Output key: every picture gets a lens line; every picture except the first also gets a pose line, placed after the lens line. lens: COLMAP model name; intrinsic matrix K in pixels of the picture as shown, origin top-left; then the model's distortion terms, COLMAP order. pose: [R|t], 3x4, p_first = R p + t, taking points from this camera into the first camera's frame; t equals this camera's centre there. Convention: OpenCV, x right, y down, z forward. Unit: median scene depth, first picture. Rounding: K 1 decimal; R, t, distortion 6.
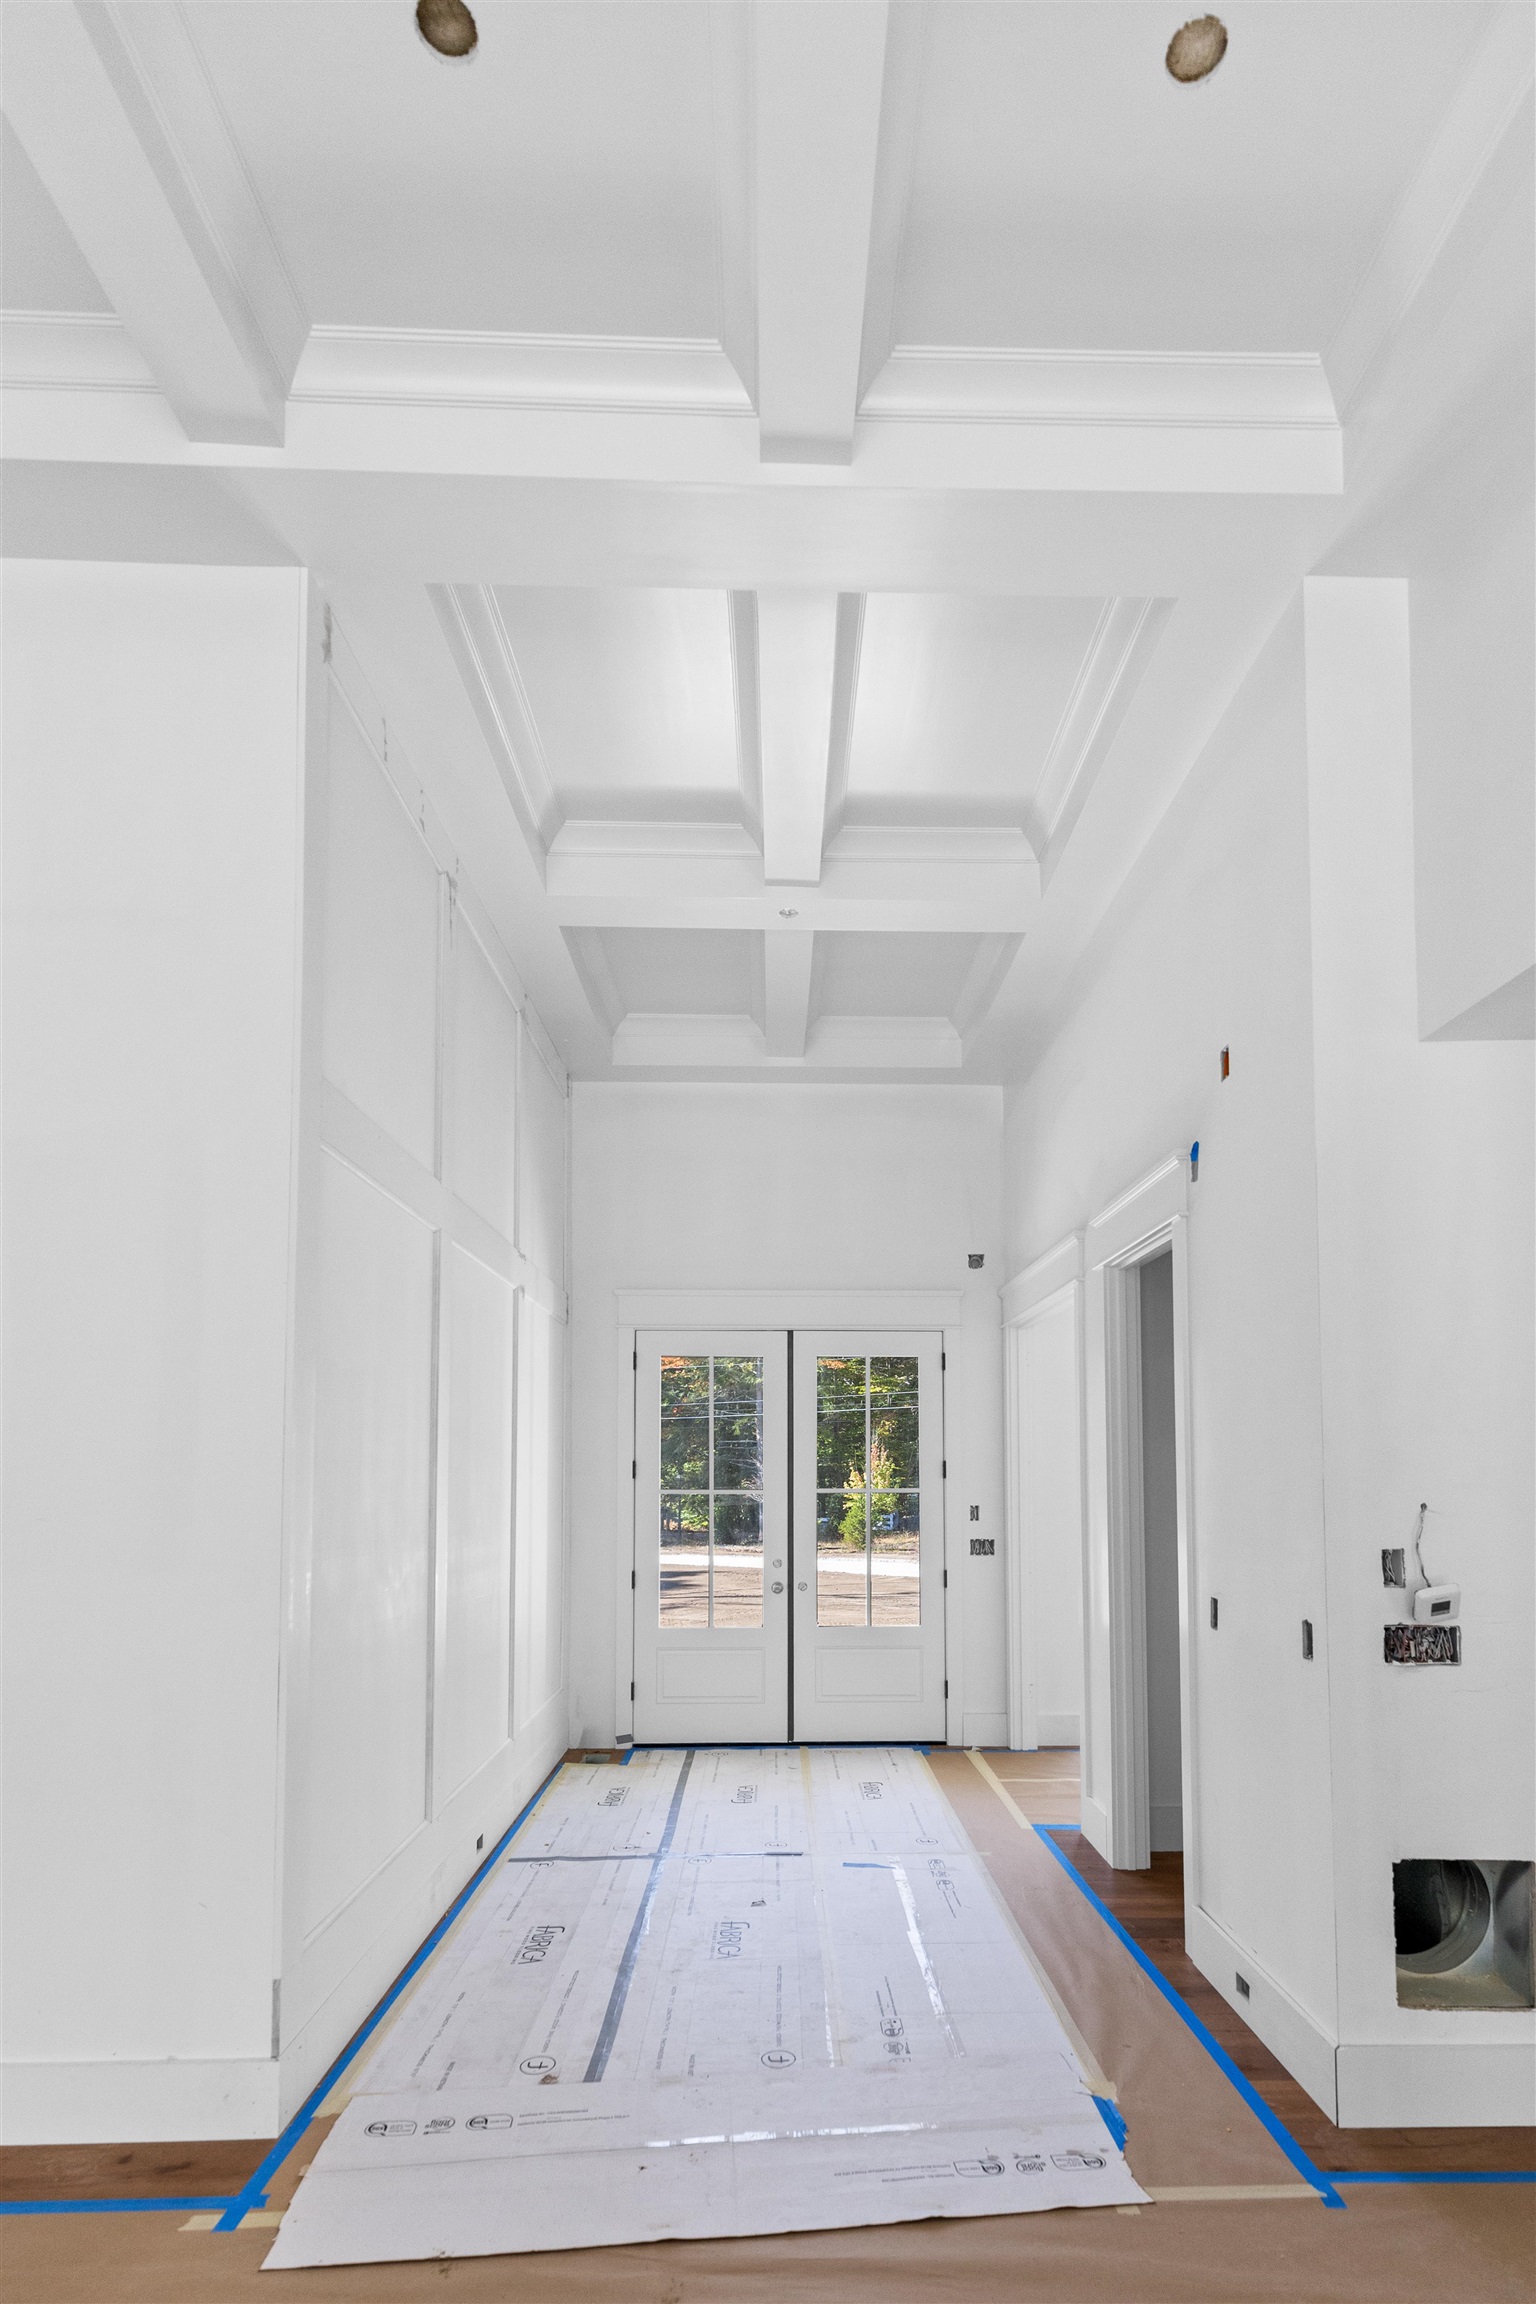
lens RADIAL K [[1085.9, 0, 768.0], [0, 1085.9, 1152.0], [0, 0, 1]] dist [0.001923, 0.000068]
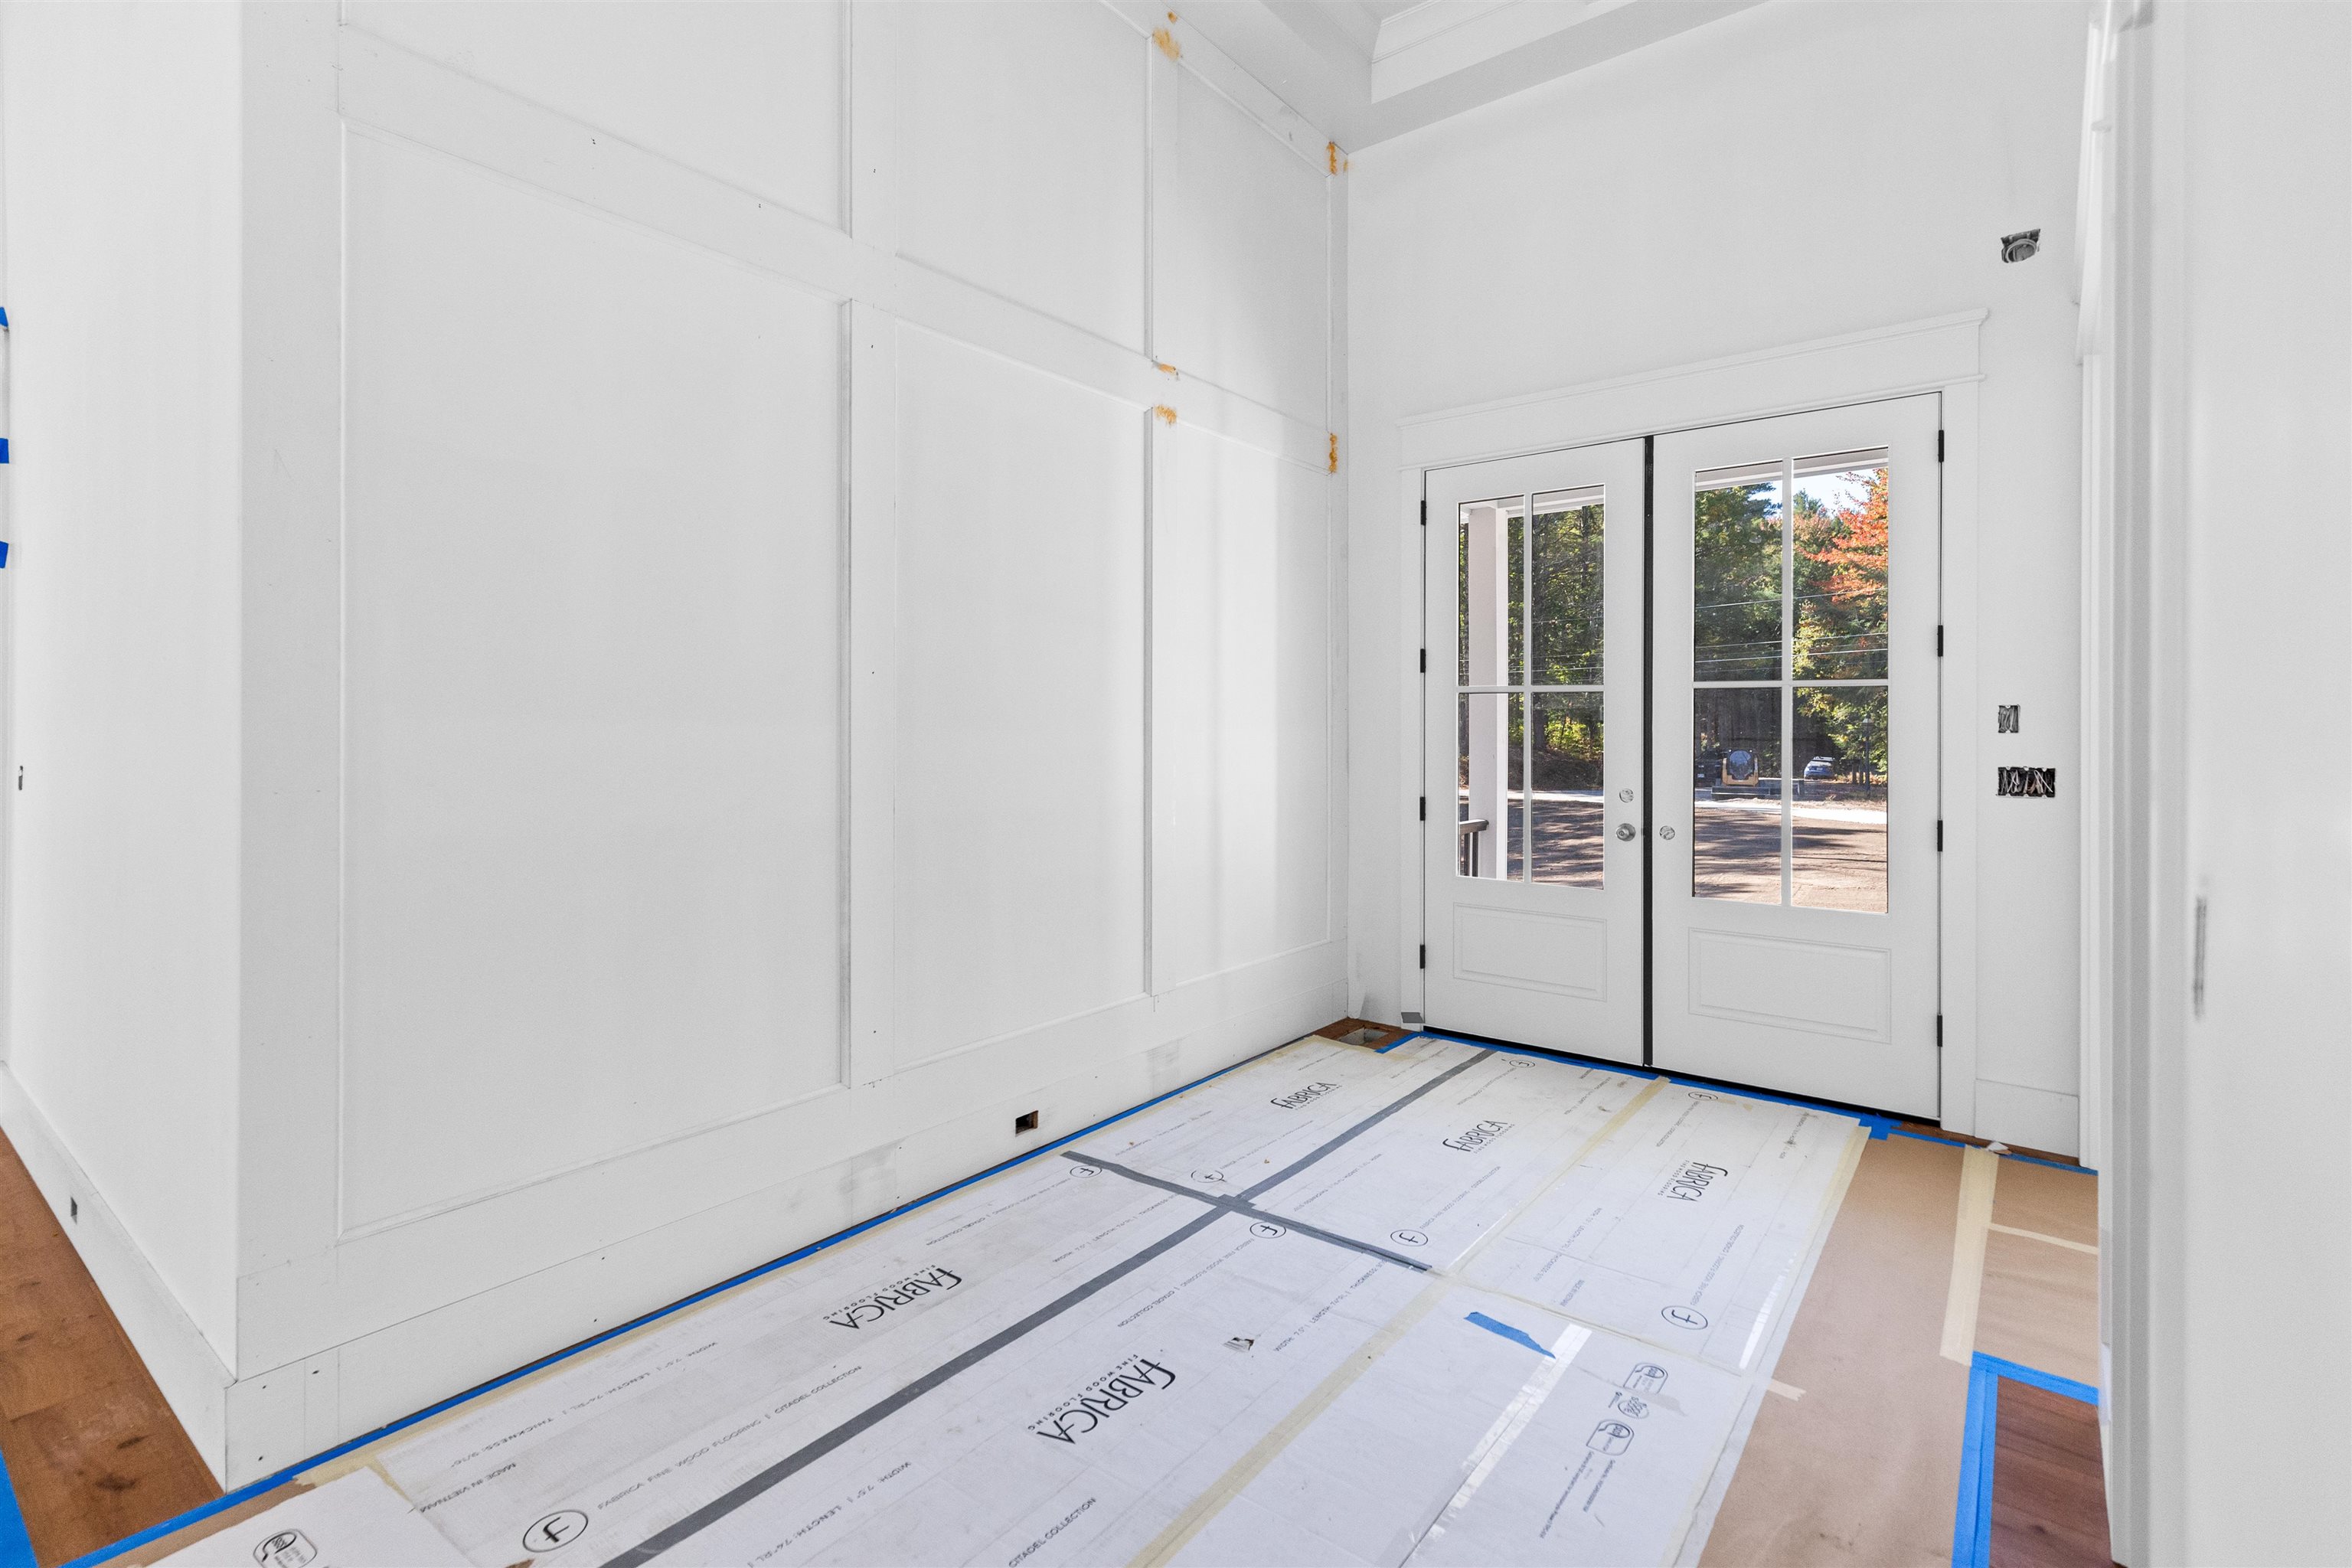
lens RADIAL K [[1118.1, 0, 1179.6], [0, 1118.1, 583.6], [0, 0, 1]] dist [0.004872, -0.000023]
pose [[0.793343, -0.070078, -0.604727, 0.212447], [0.167748, 0.980061, 0.106495, 0.152177], [0.585207, -0.185929, 0.789280, 0.374727]]
